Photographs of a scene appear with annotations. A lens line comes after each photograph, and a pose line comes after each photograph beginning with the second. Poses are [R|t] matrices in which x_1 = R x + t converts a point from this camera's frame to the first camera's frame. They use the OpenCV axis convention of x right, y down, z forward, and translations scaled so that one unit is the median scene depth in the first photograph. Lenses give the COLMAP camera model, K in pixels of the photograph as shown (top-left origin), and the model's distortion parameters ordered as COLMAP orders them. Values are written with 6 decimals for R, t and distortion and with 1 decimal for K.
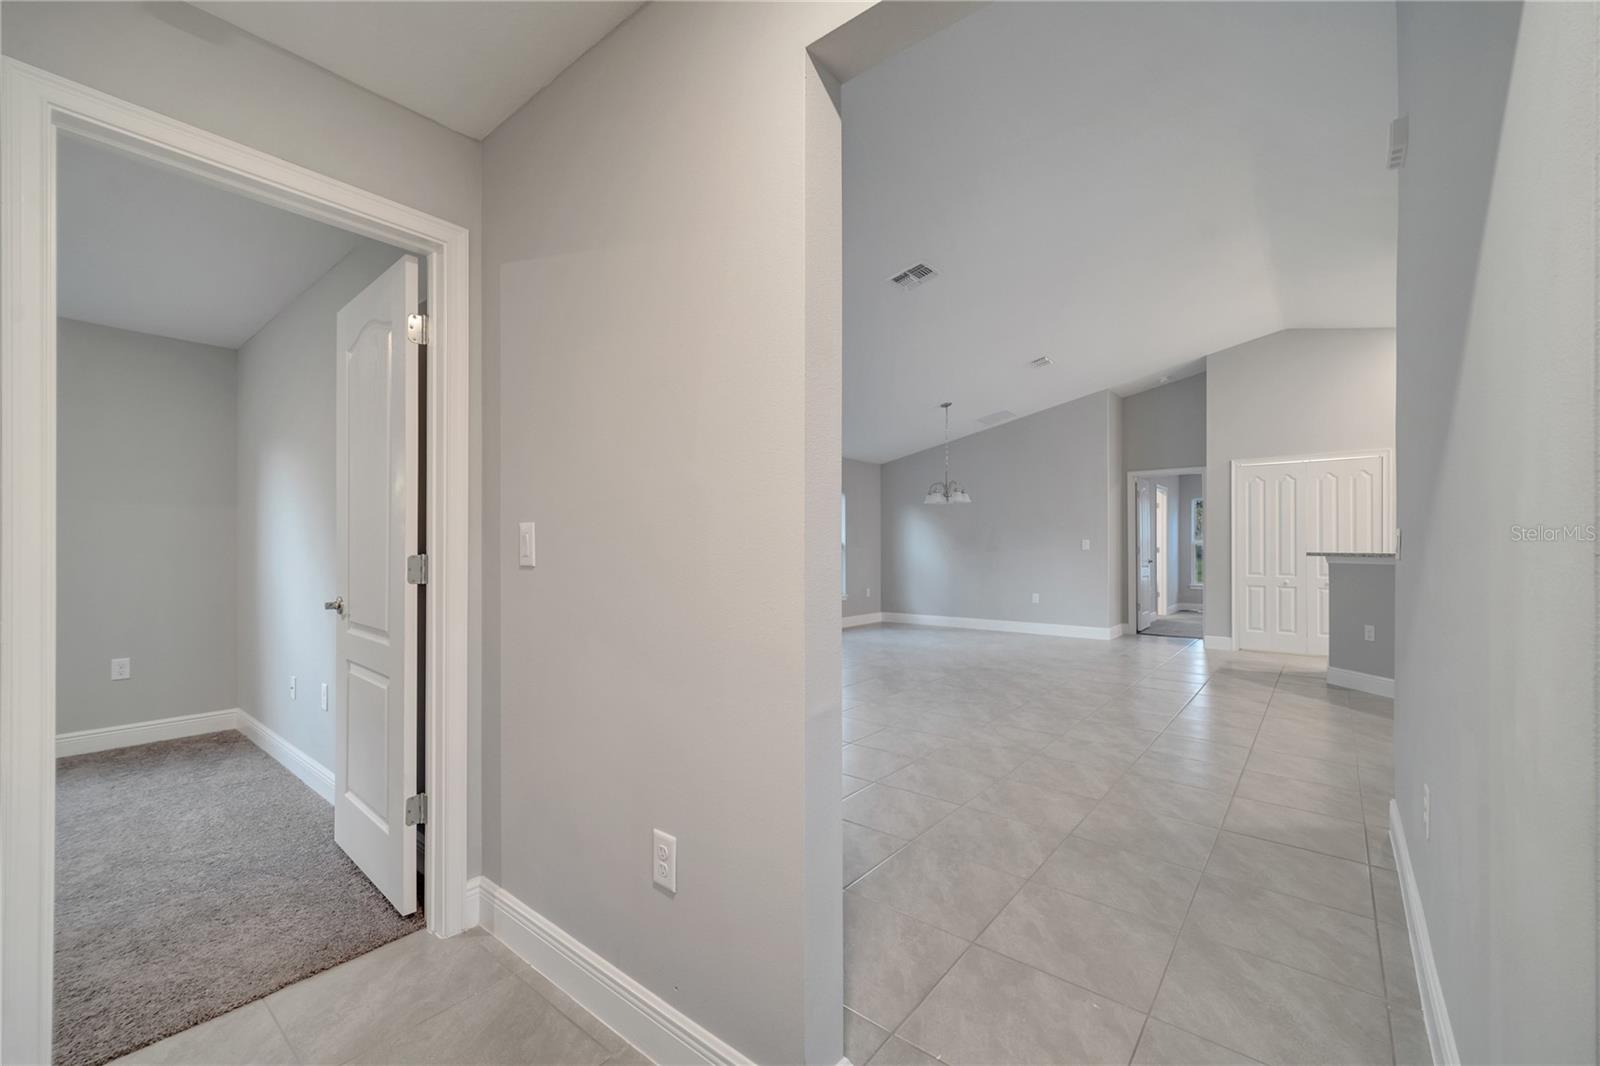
lens RADIAL K [[653.6, 0, 793.0], [0, 653.6, 543.8], [0, 0, 1]] dist [0.005177, 0.000172]
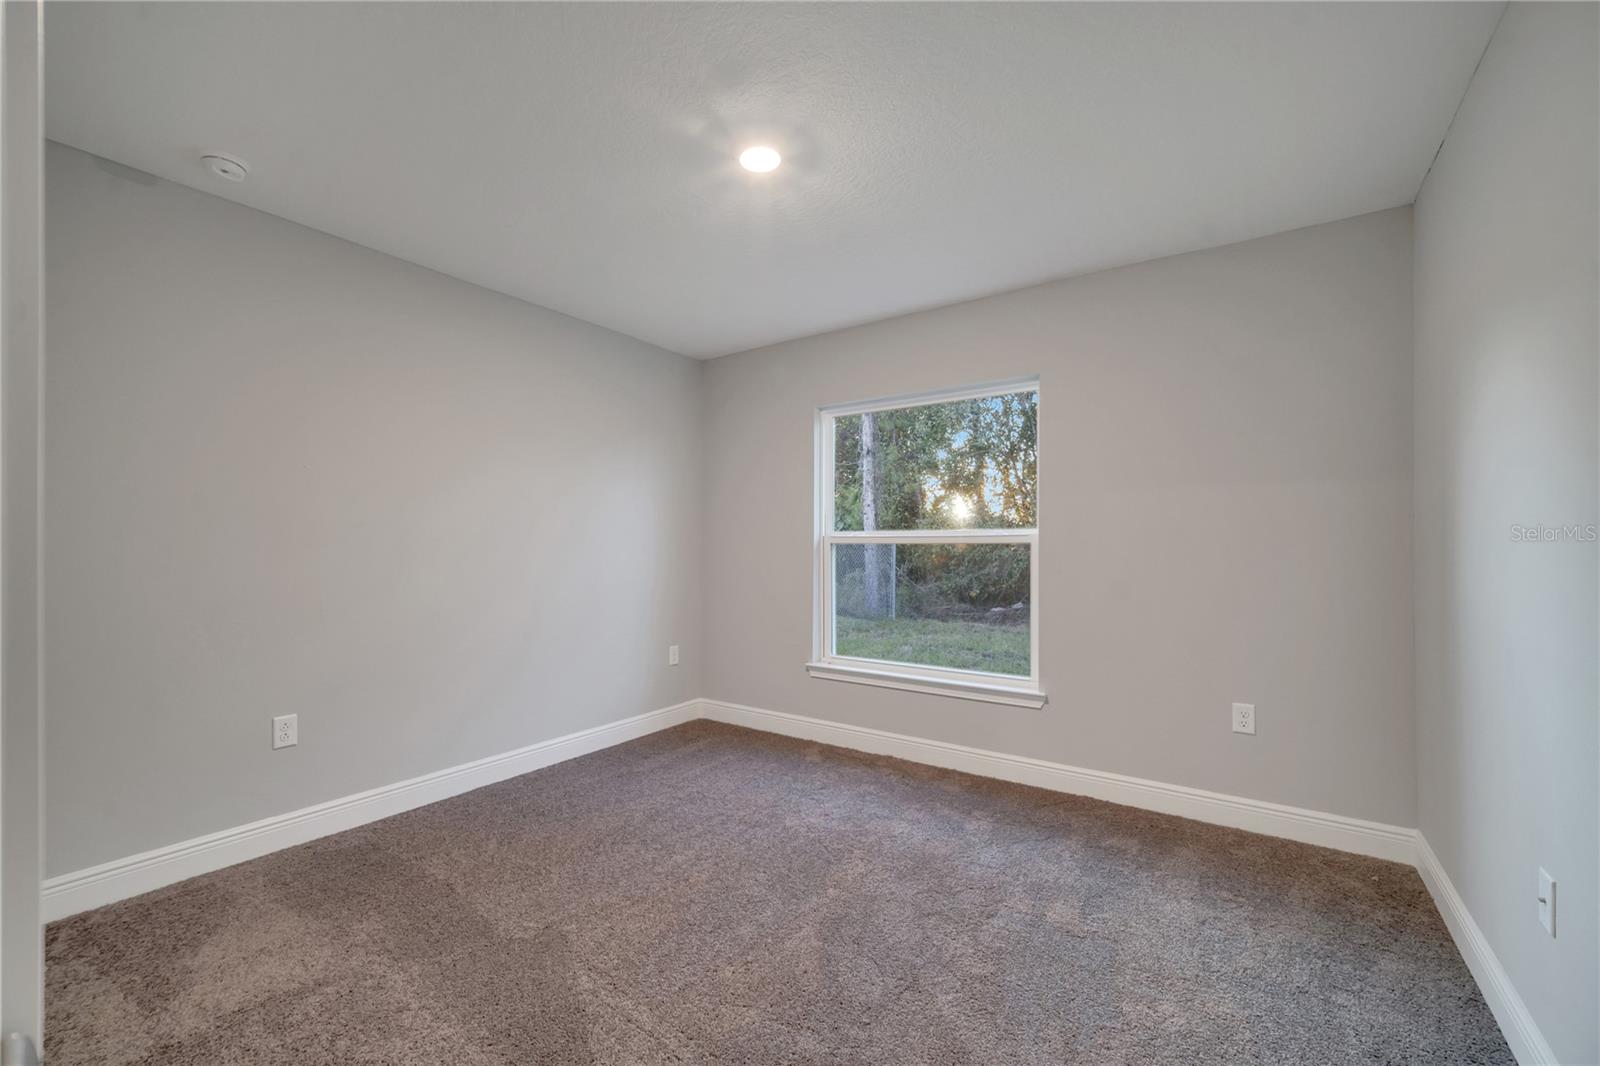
lens RADIAL K [[651.8, 0, 794.5], [0, 651.8, 540.9], [0, 0, 1]] dist [0.003538, -0.000123]
pose [[0.082333, -0.009059, -0.996564, -0.197417], [-0.000680, 0.999958, -0.009146, 0.003364], [0.996605, 0.001431, 0.082323, 0.252386]]
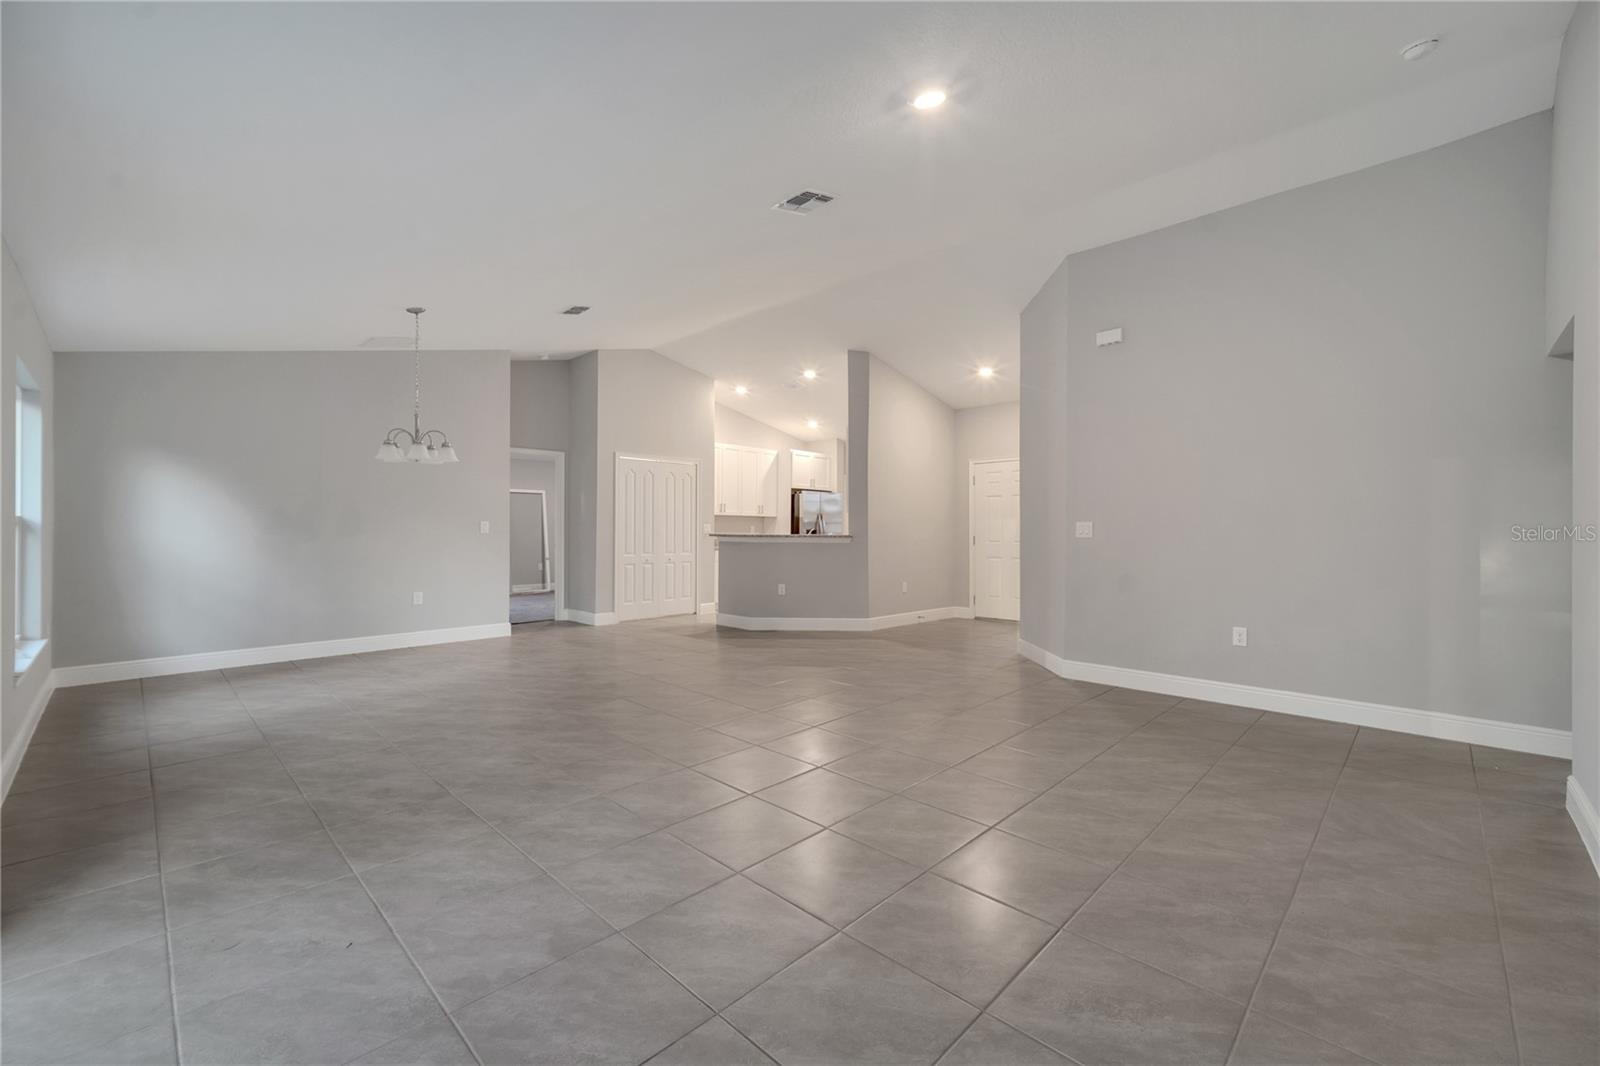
lens RADIAL K [[652.4, 0, 800.0], [0, 652.4, 533.0], [0, 0, 1]] dist [0.003535, -0.000122]
pose [[0.082103, -0.005084, 0.996611, -0.431004], [-0.007409, 0.999956, 0.005712, 0.001367], [-0.996596, -0.007853, 0.082062, 0.640453]]
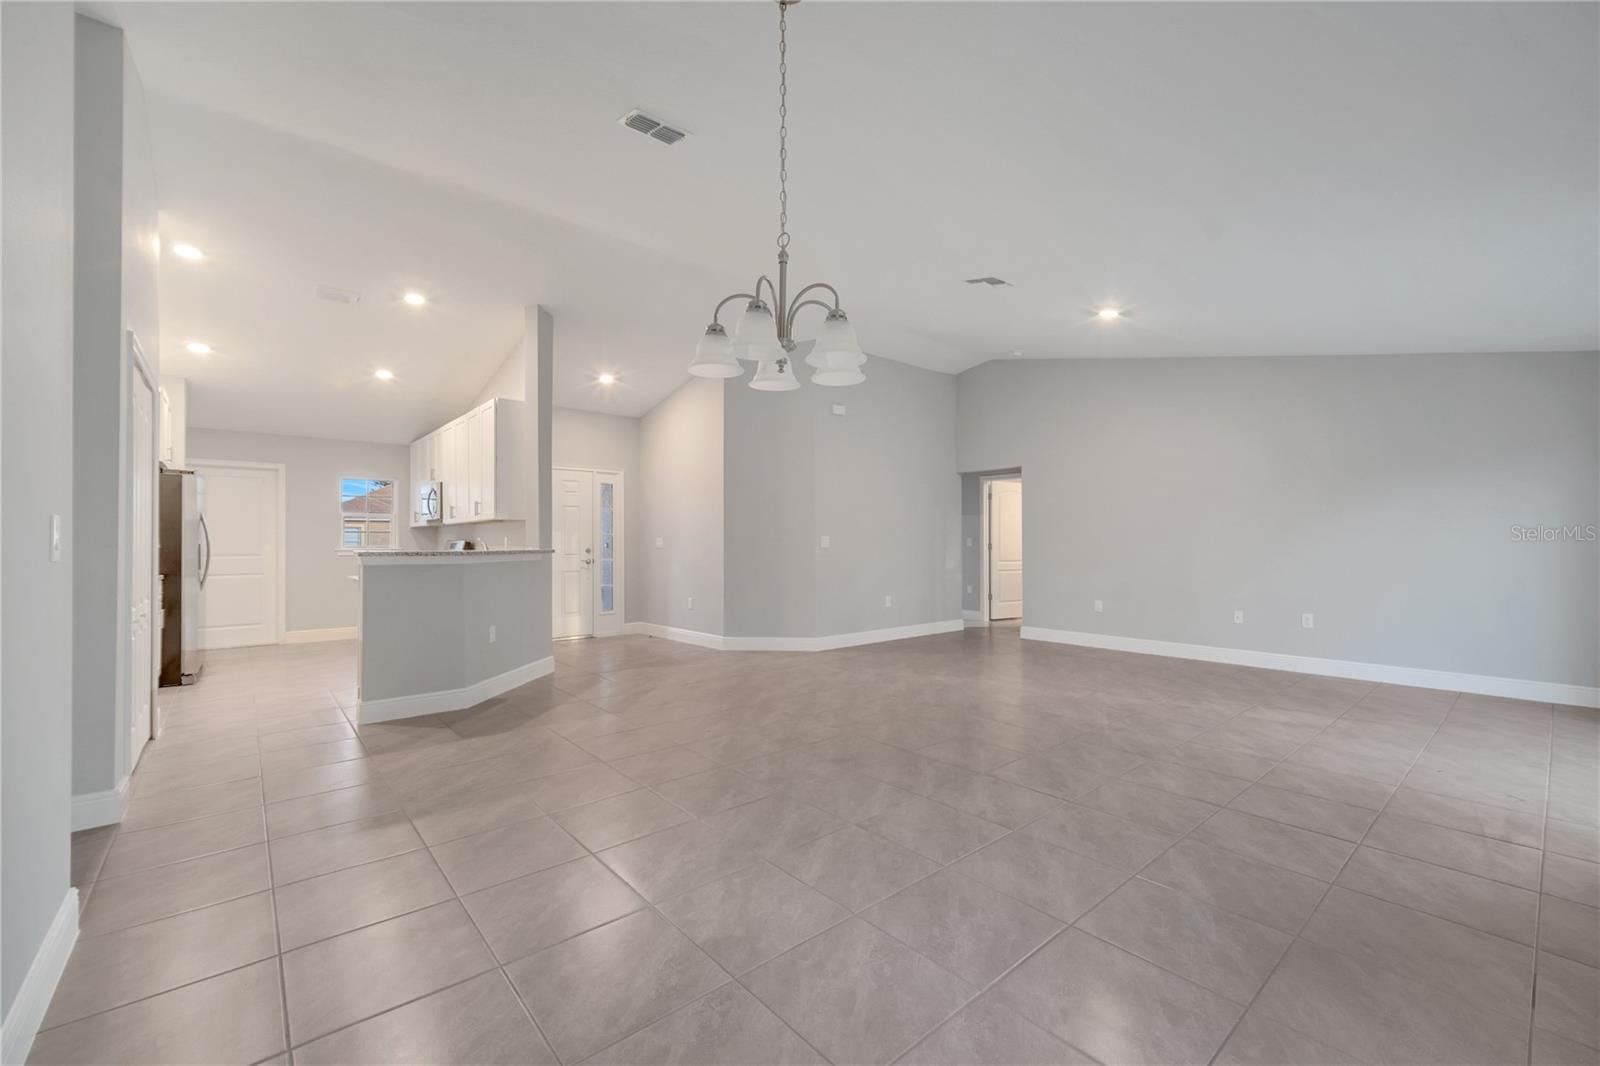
lens RADIAL K [[651.8, 0, 794.5], [0, 651.8, 540.9], [0, 0, 1]] dist [0.003538, -0.000123]
pose [[-0.984759, 0.001503, 0.173918, 0.211613], [0.000196, 0.999972, -0.007529, 0.005744], [-0.173925, -0.007380, -0.984731, 1.413854]]
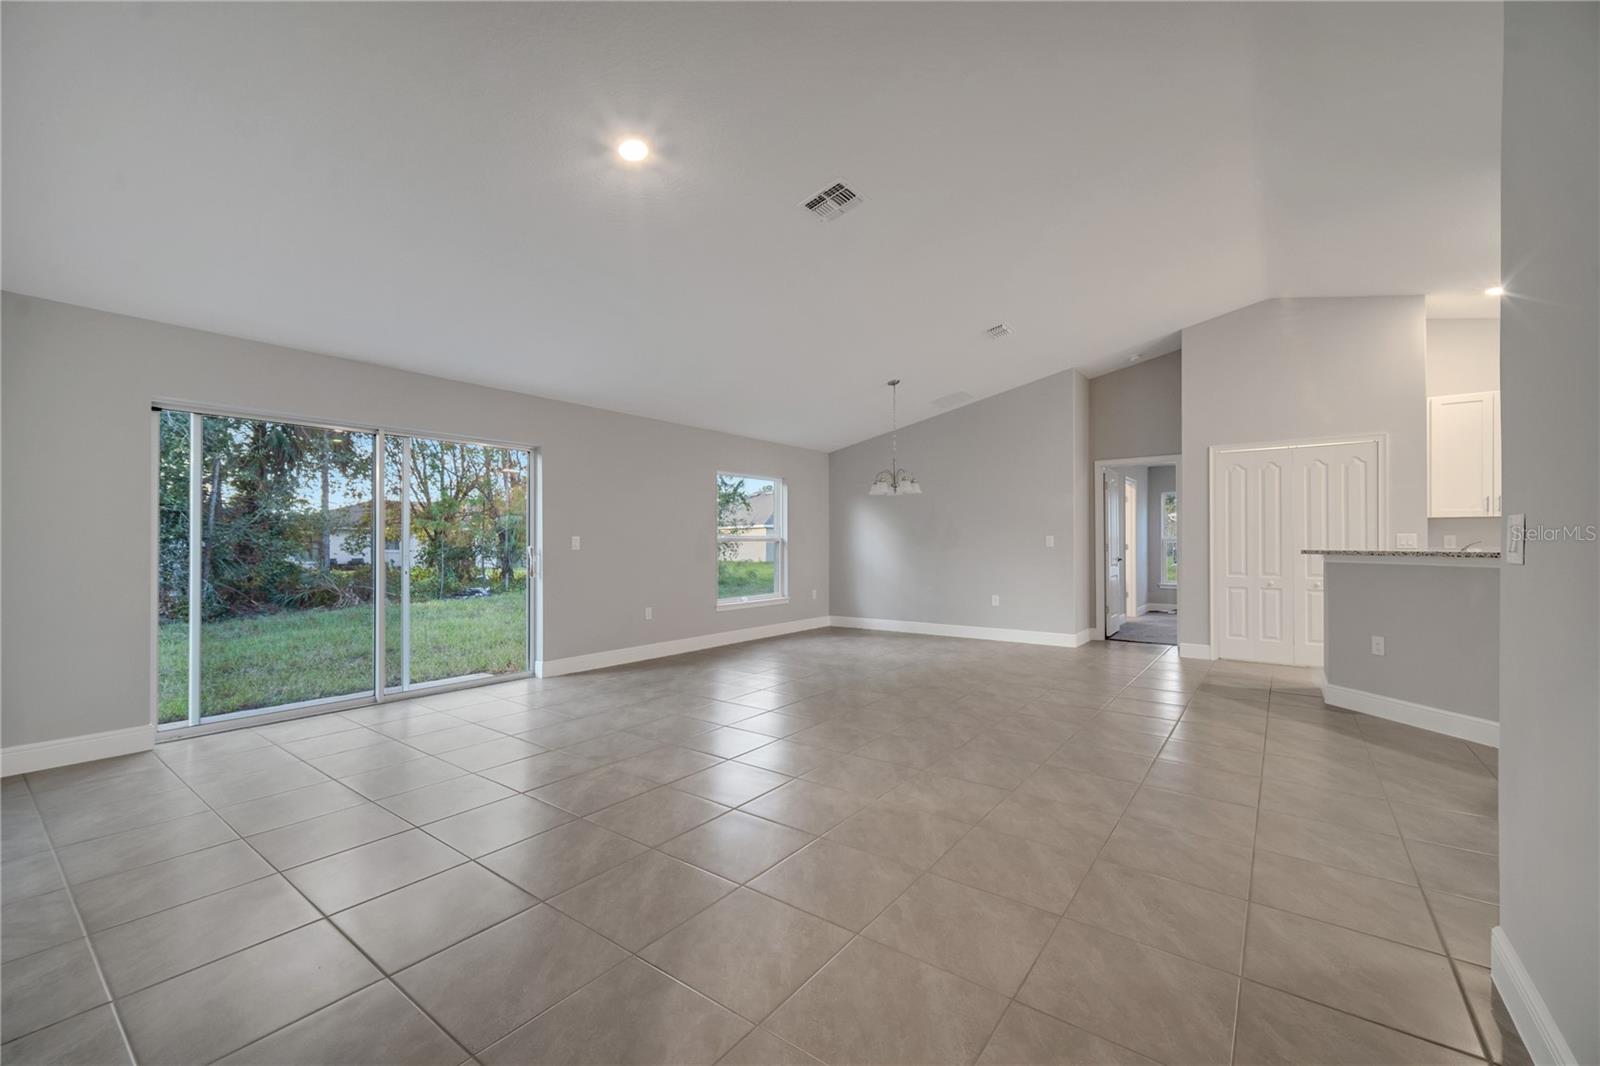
lens RADIAL K [[651.8, 0, 794.5], [0, 651.8, 540.9], [0, 0, 1]] dist [0.003538, -0.000123]
pose [[0.999074, -0.000962, 0.043020, 0.071059], [0.000975, 0.999999, -0.000268, 0.000859], [-0.043020, 0.000310, 0.999074, 0.145982]]
